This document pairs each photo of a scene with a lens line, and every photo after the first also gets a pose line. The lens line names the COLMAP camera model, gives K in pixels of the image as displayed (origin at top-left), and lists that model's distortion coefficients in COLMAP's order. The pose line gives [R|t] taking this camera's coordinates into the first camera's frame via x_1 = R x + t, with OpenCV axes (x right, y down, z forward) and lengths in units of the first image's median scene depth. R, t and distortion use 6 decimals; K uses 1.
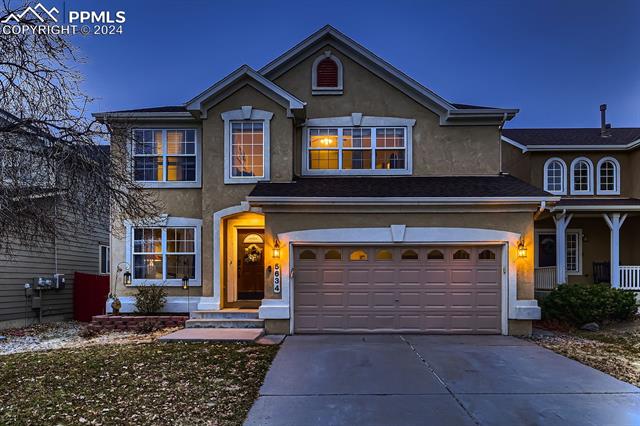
lens RADIAL K [[373.1, 0, 317.4], [0, 373.1, 211.1], [0, 0, 1]] dist [0.005576, -0.001965]
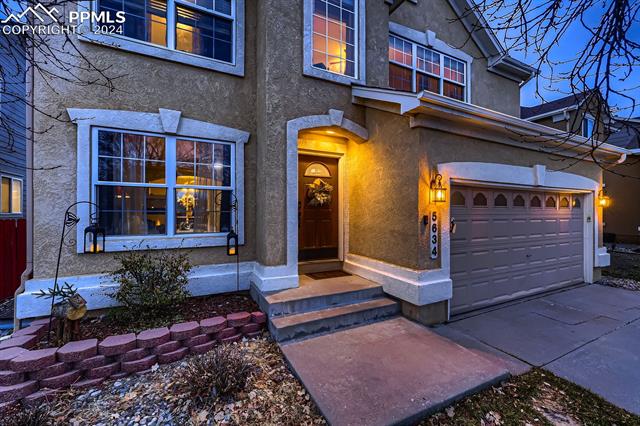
lens RADIAL K [[262.8, 0, 314.1], [0, 262.8, 183.0], [0, 0, 1]] dist [0.002110, 0.000075]
pose [[0.892513, 0.051885, 0.448028, -0.404911], [-0.087307, 0.994447, 0.058760, 0.071783], [-0.442492, -0.091560, 0.892086, 0.592465]]
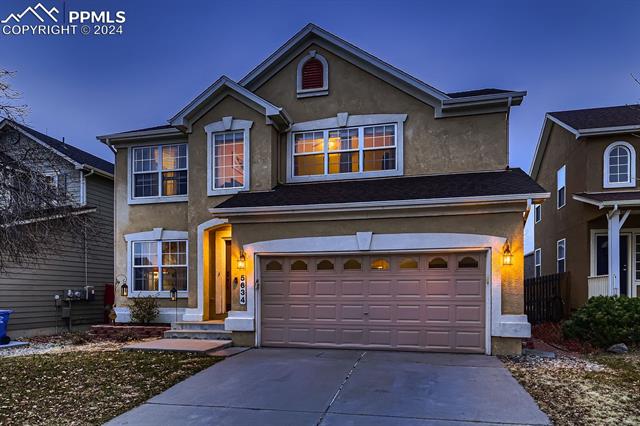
lens RADIAL K [[402.8, 0, 322.9], [0, 402.8, 215.2], [0, 0, 1]] dist [0.006366, -0.000806]
pose [[0.977331, -0.040150, -0.207873, 0.274676], [0.039300, 0.999194, -0.008220, -0.000353], [0.208035, -0.000136, 0.978121, 0.001200]]
